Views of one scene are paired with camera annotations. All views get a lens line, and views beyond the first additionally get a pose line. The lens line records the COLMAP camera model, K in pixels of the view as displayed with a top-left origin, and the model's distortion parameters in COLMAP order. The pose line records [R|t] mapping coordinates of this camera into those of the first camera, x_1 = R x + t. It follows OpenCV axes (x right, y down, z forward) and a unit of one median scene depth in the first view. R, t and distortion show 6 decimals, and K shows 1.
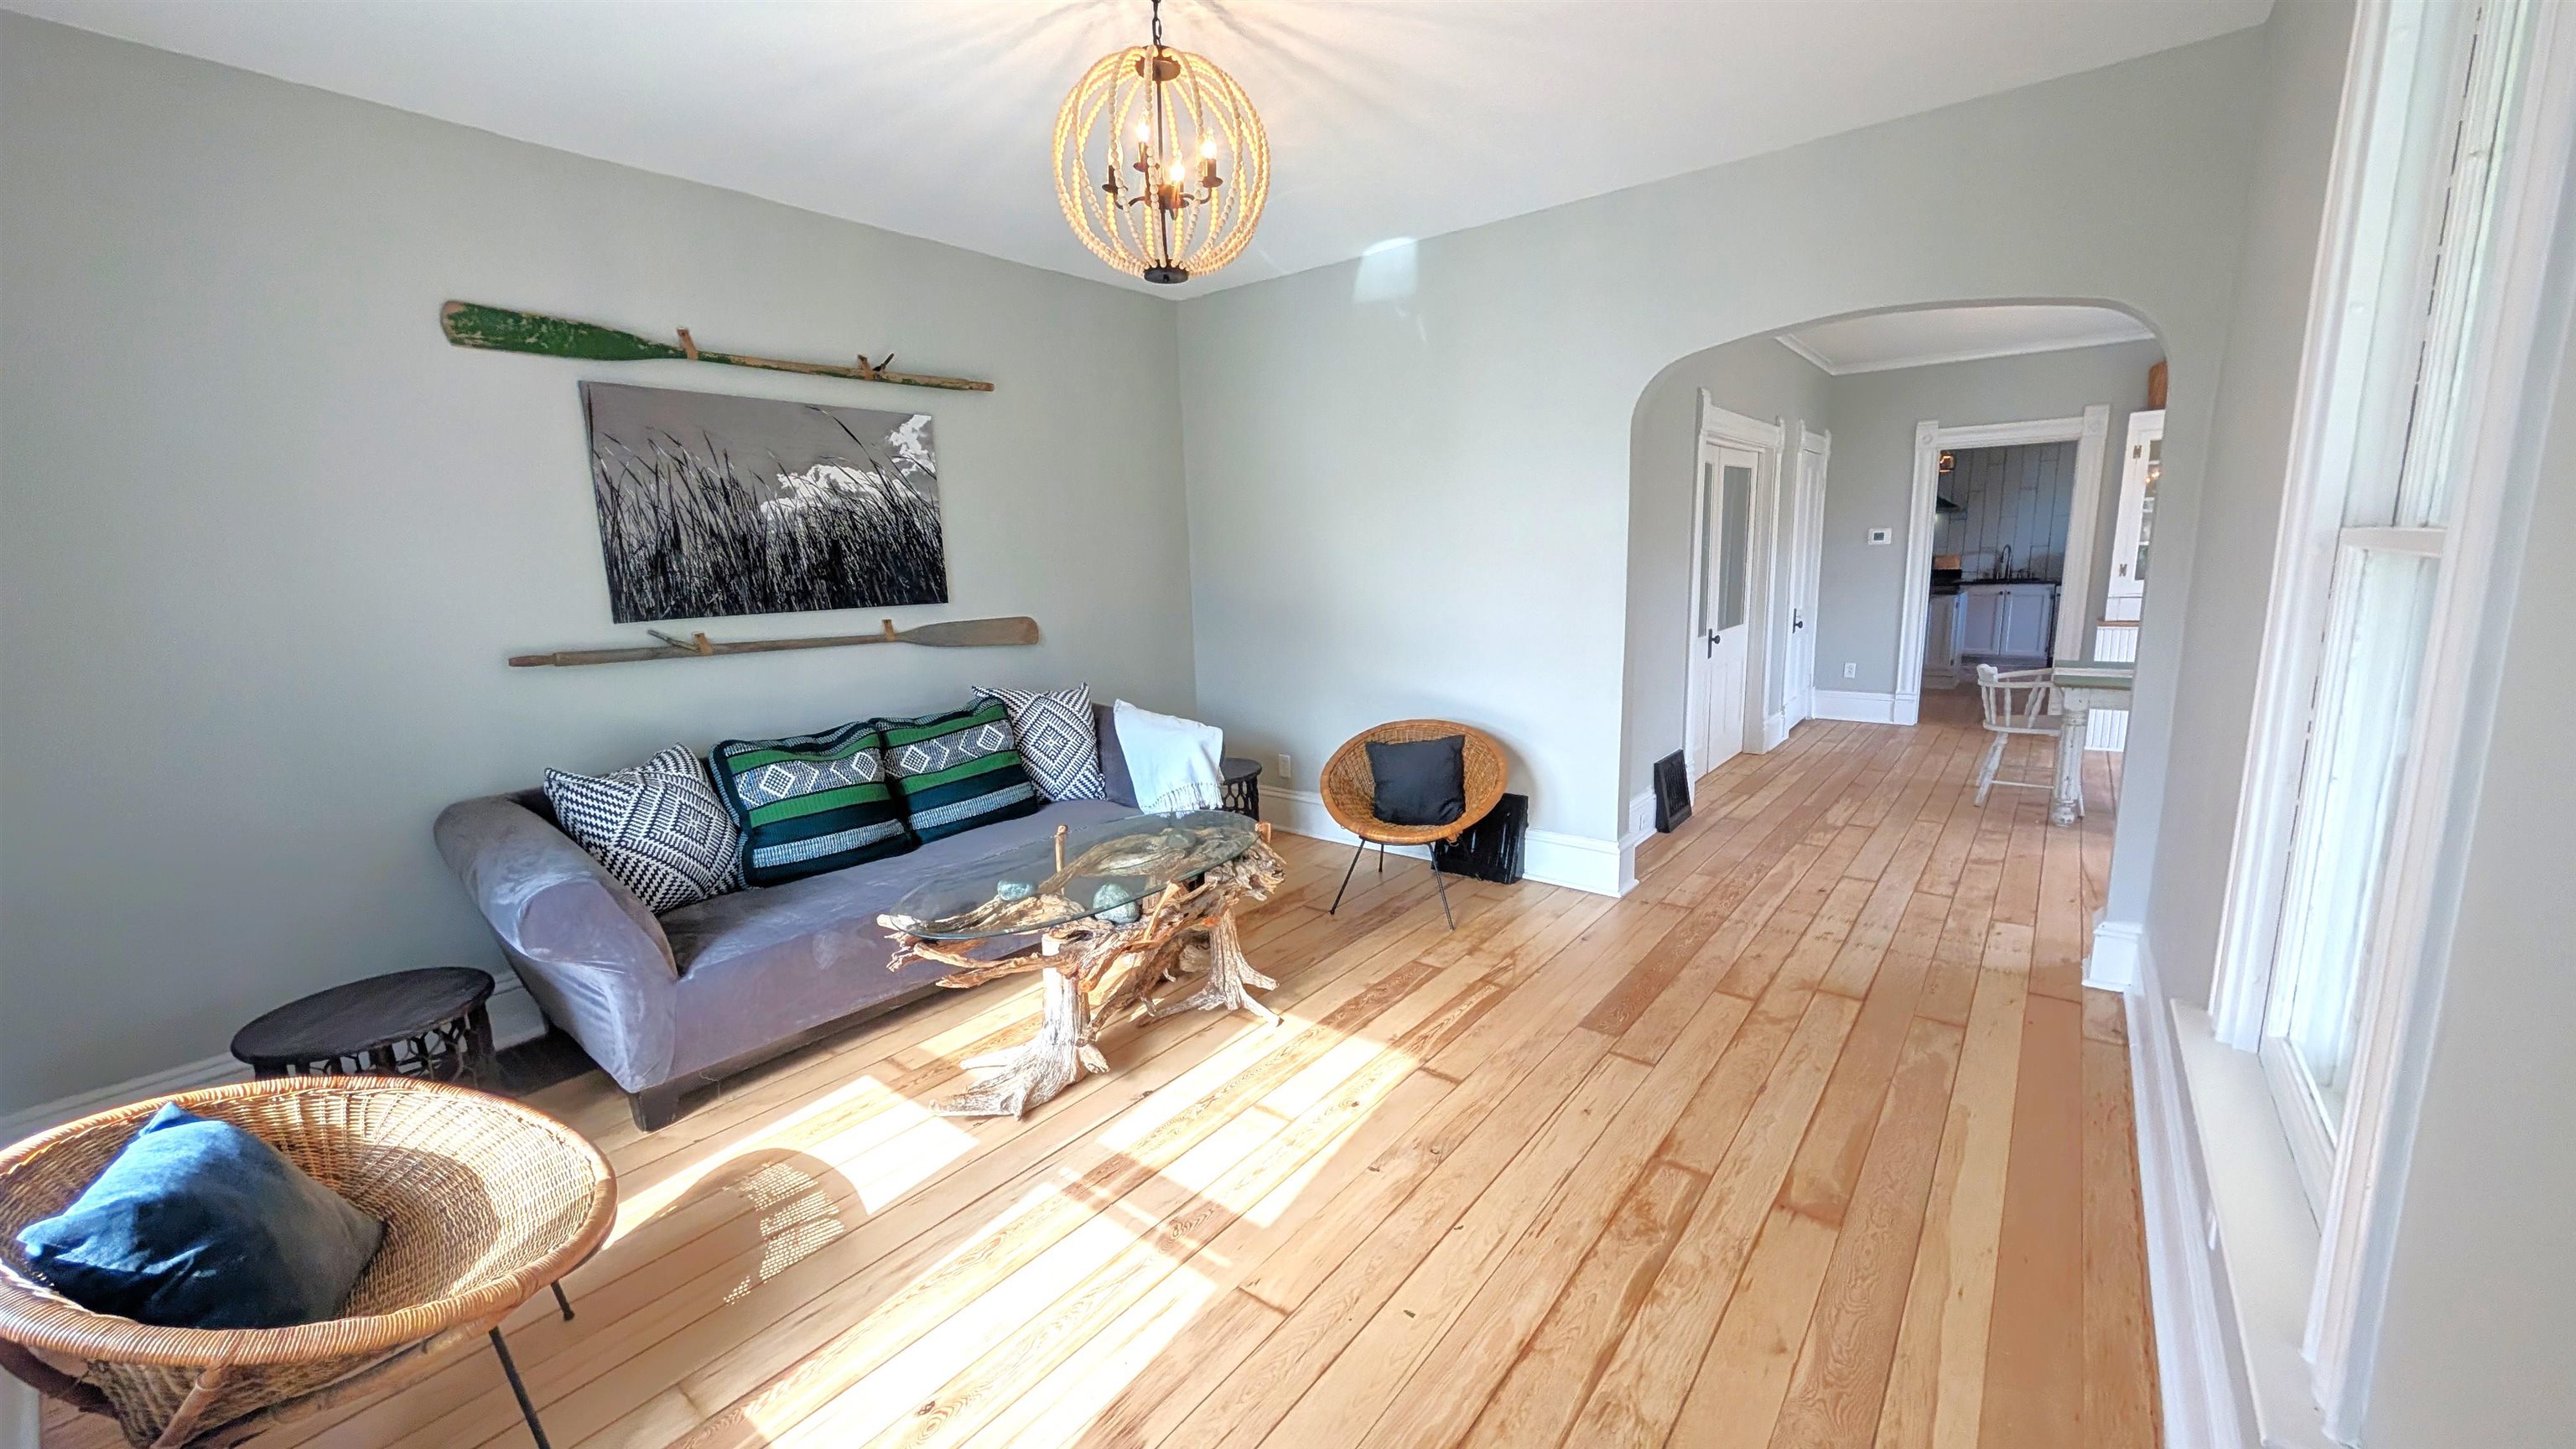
lens RADIAL K [[980.3, 0, 1287.3], [0, 980.3, 729.6], [0, 0, 1]] dist [0.000425, 0.000026]
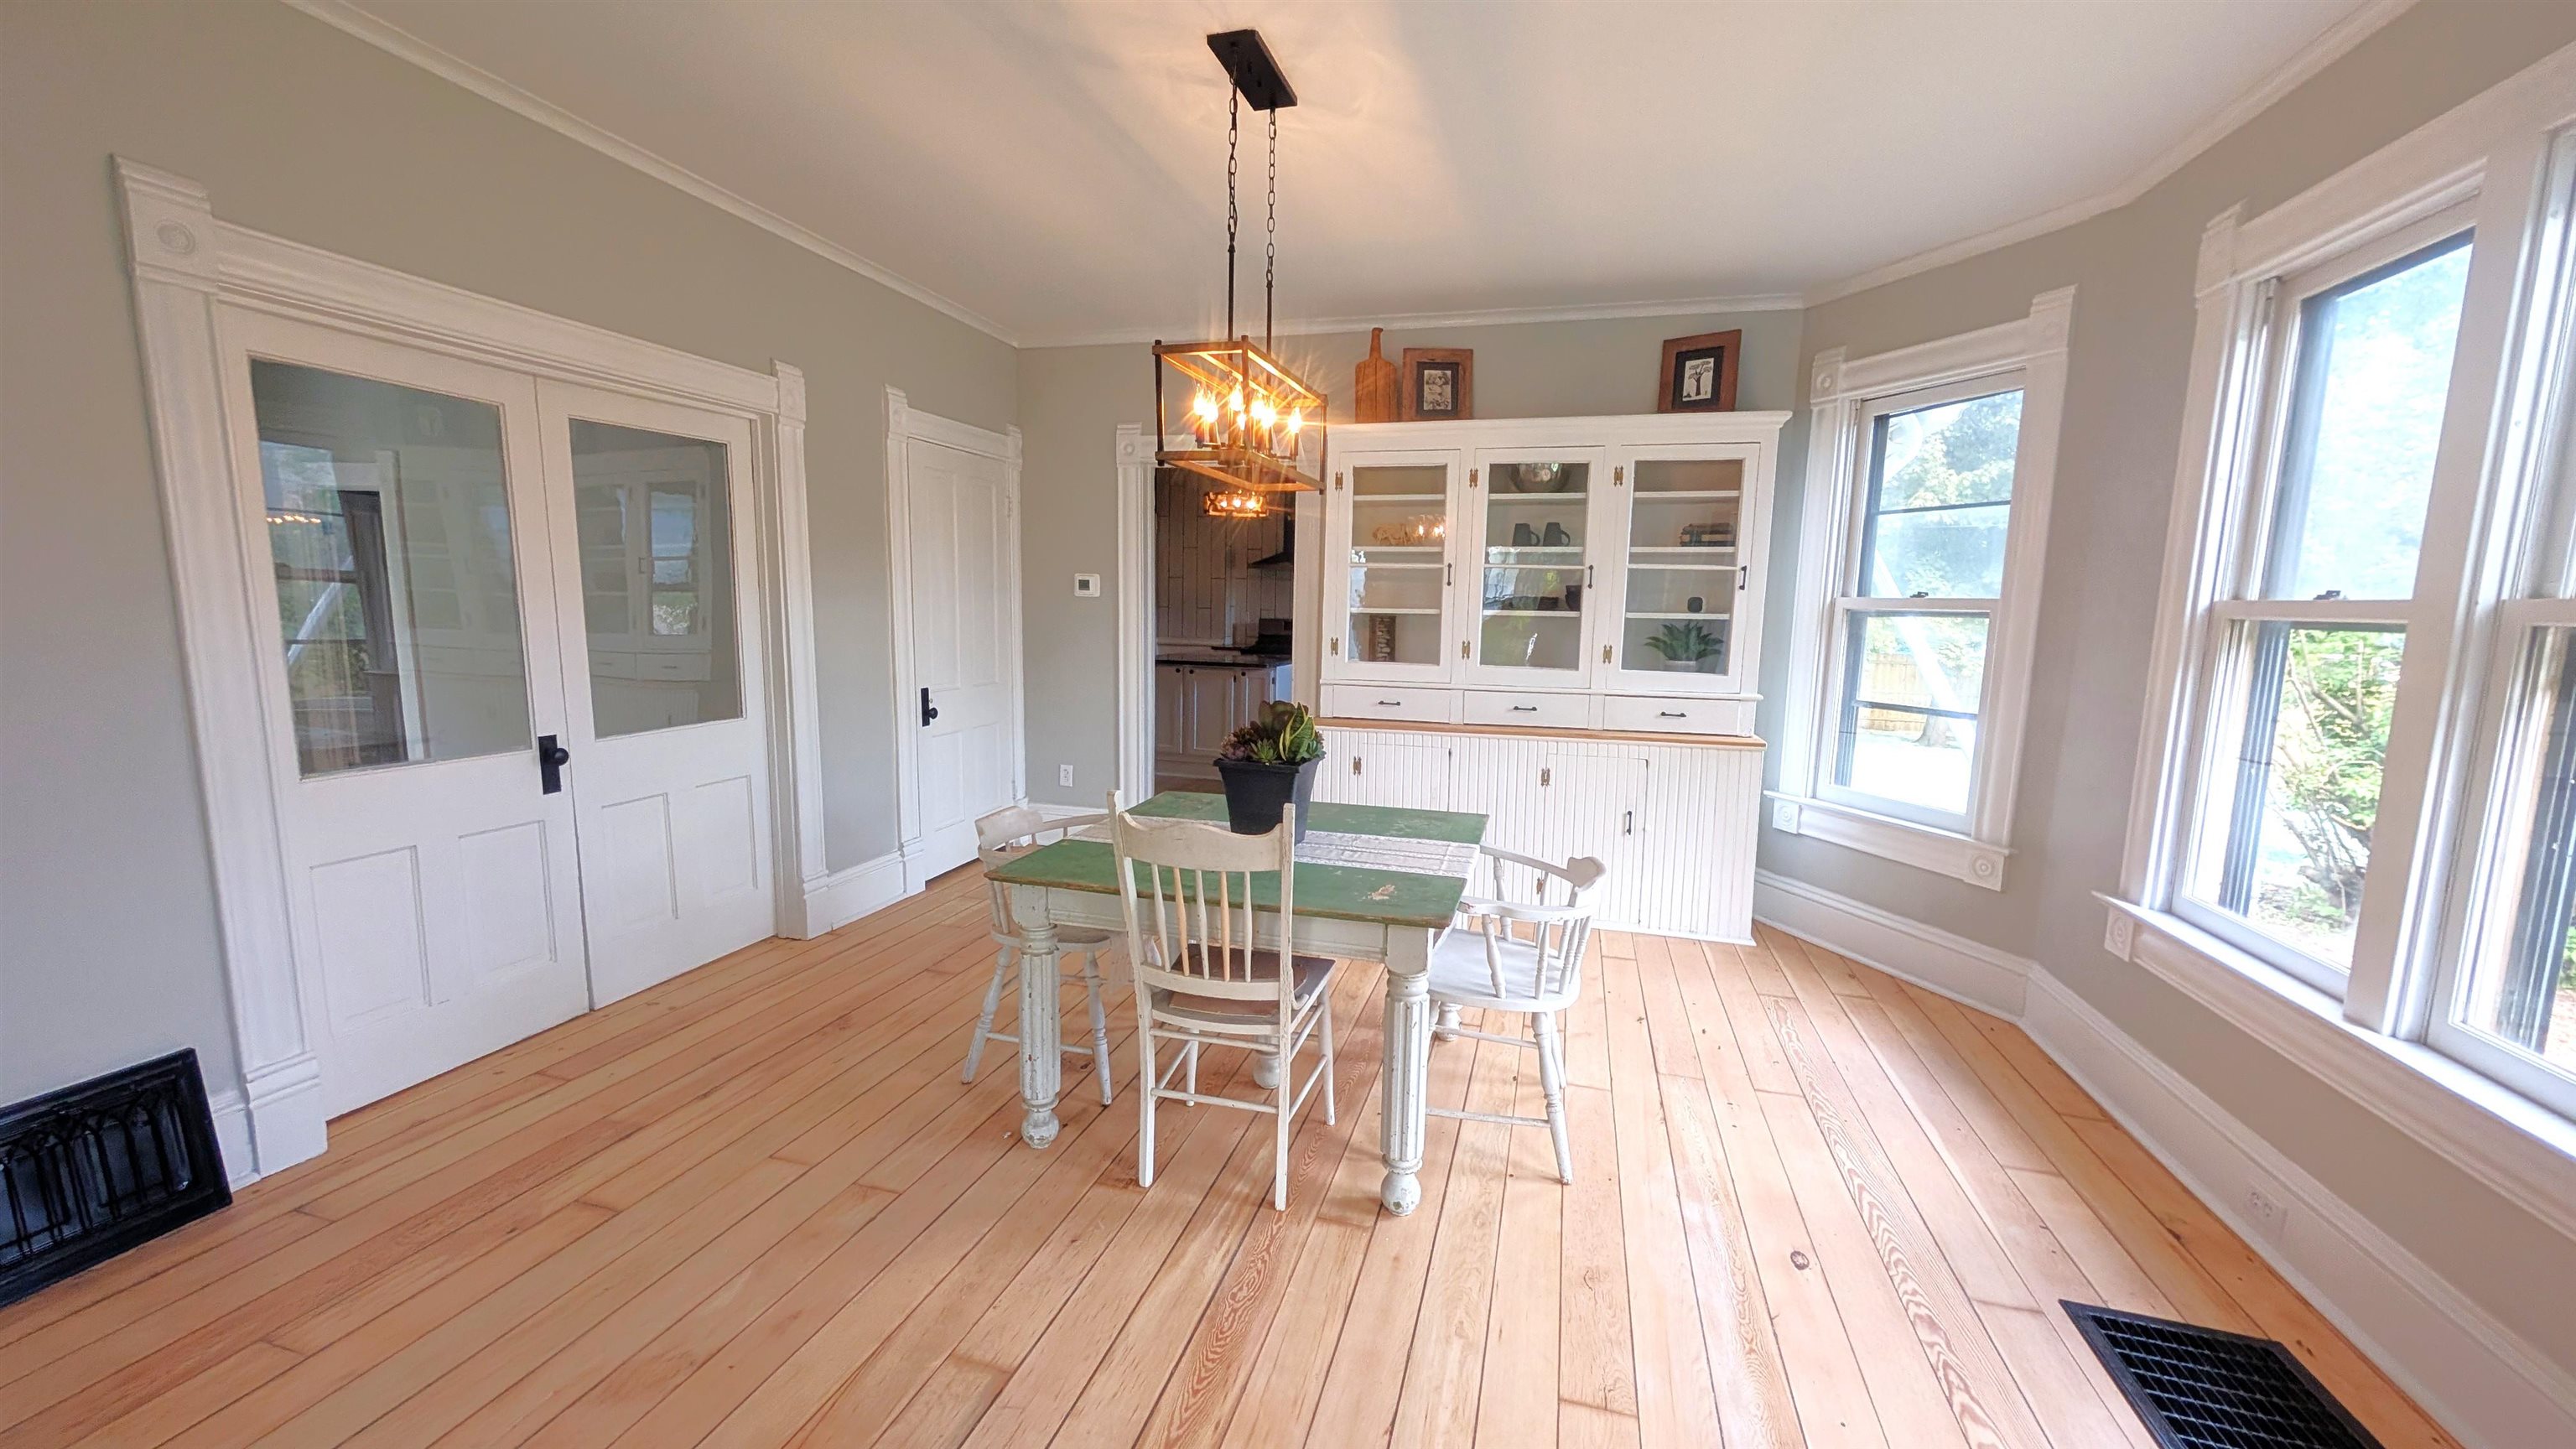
lens RADIAL K [[980.3, 0, 1290.1], [0, 980.3, 729.9], [0, 0, 1]] dist [0.000425, 0.000026]
pose [[0.922716, -0.000174, 0.385480, 0.472068], [0.018717, 0.998841, -0.044353, -0.061151], [-0.385025, 0.048140, 0.921650, 0.309883]]
